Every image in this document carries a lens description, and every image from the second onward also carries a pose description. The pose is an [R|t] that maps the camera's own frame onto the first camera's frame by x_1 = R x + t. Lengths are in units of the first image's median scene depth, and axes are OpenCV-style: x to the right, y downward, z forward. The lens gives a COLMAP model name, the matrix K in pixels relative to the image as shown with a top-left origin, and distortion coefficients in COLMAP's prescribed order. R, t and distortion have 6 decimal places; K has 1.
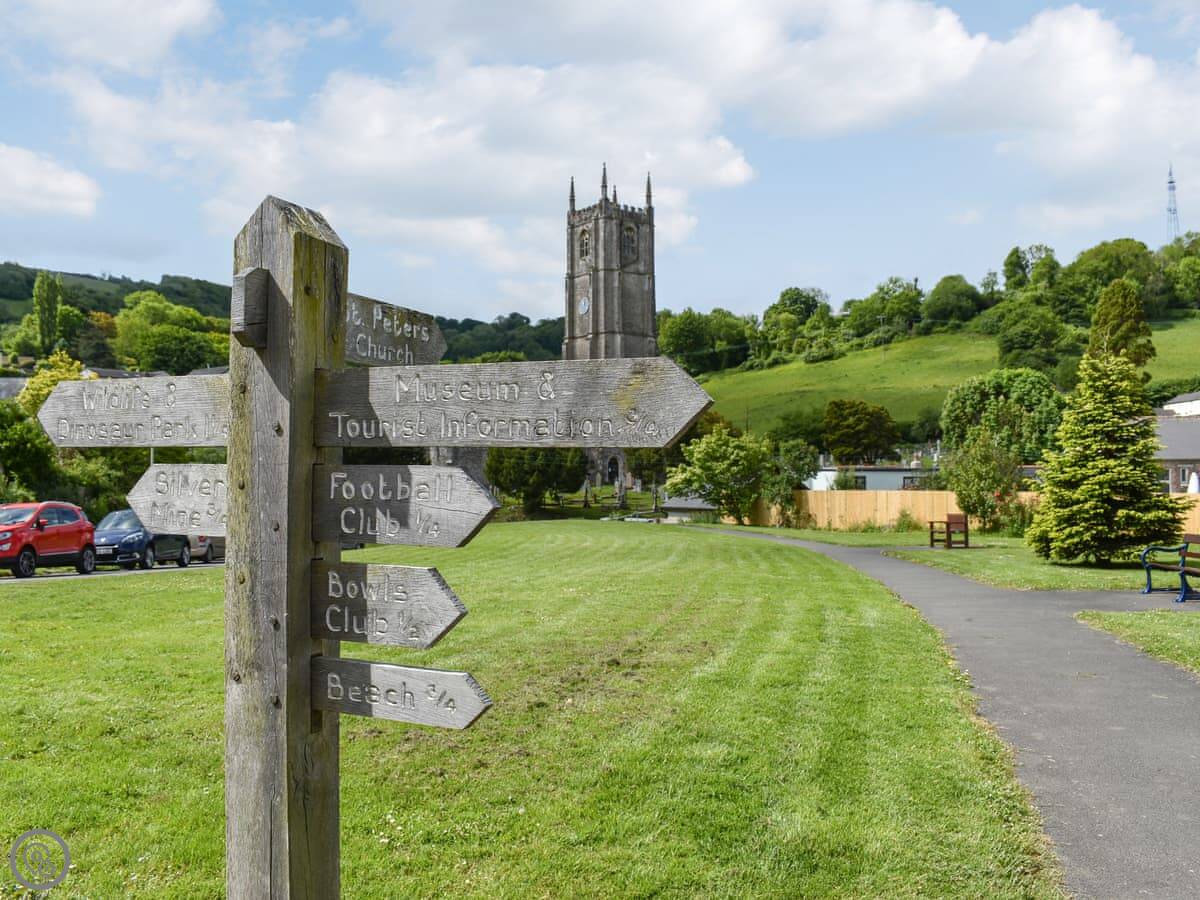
lens RADIAL K [[1049.7, 0, 600.0], [0, 1049.7, 450.0], [0, 0, 1]] dist [-0.100239, 0.000147]
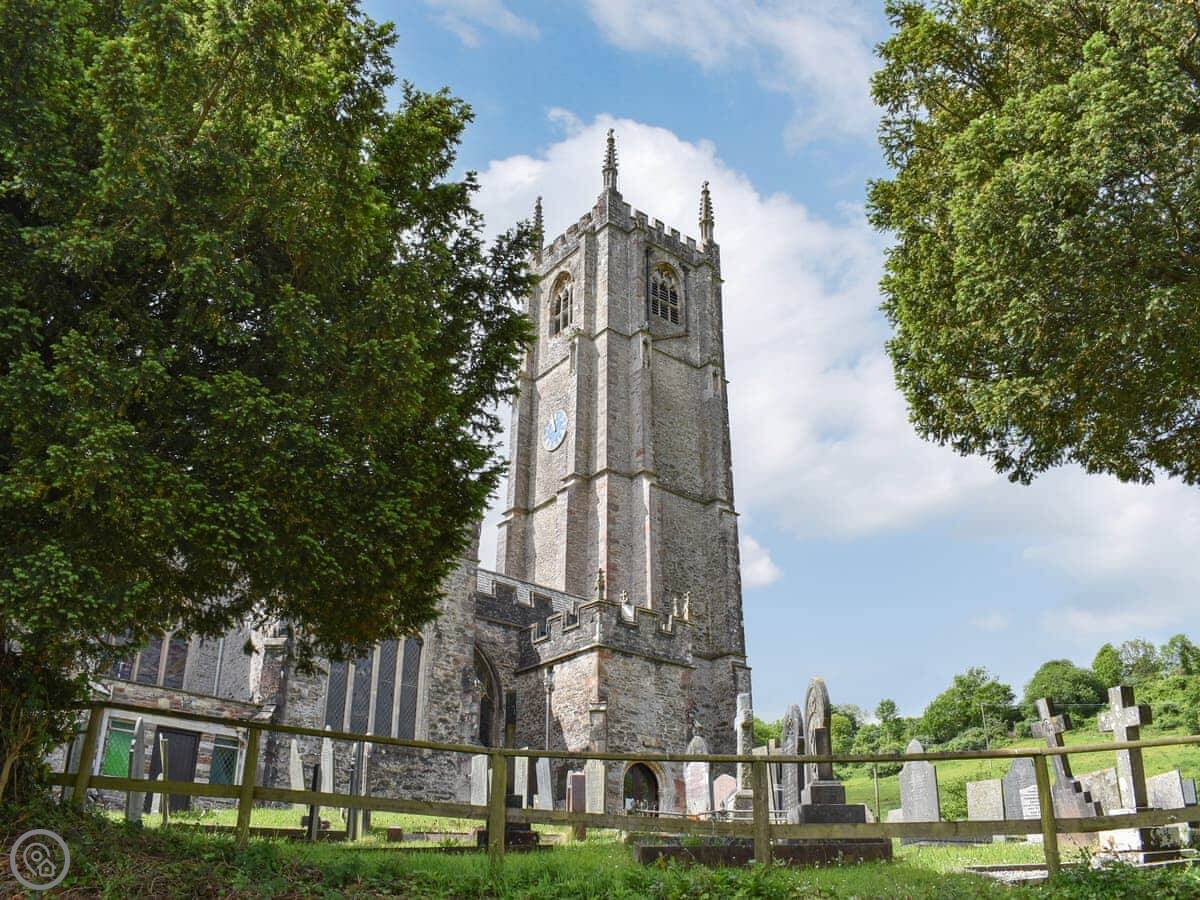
lens RADIAL K [[1043.6, 0, 619.0], [0, 1043.6, 574.6], [0, 0, 1]] dist [-0.074077, 0.005168]
pose [[0.999250, 0.018606, 0.033965, -0.003800], [-0.006229, 0.942823, -0.333236, 0.049472], [-0.038223, 0.332774, 0.942231, 0.638146]]
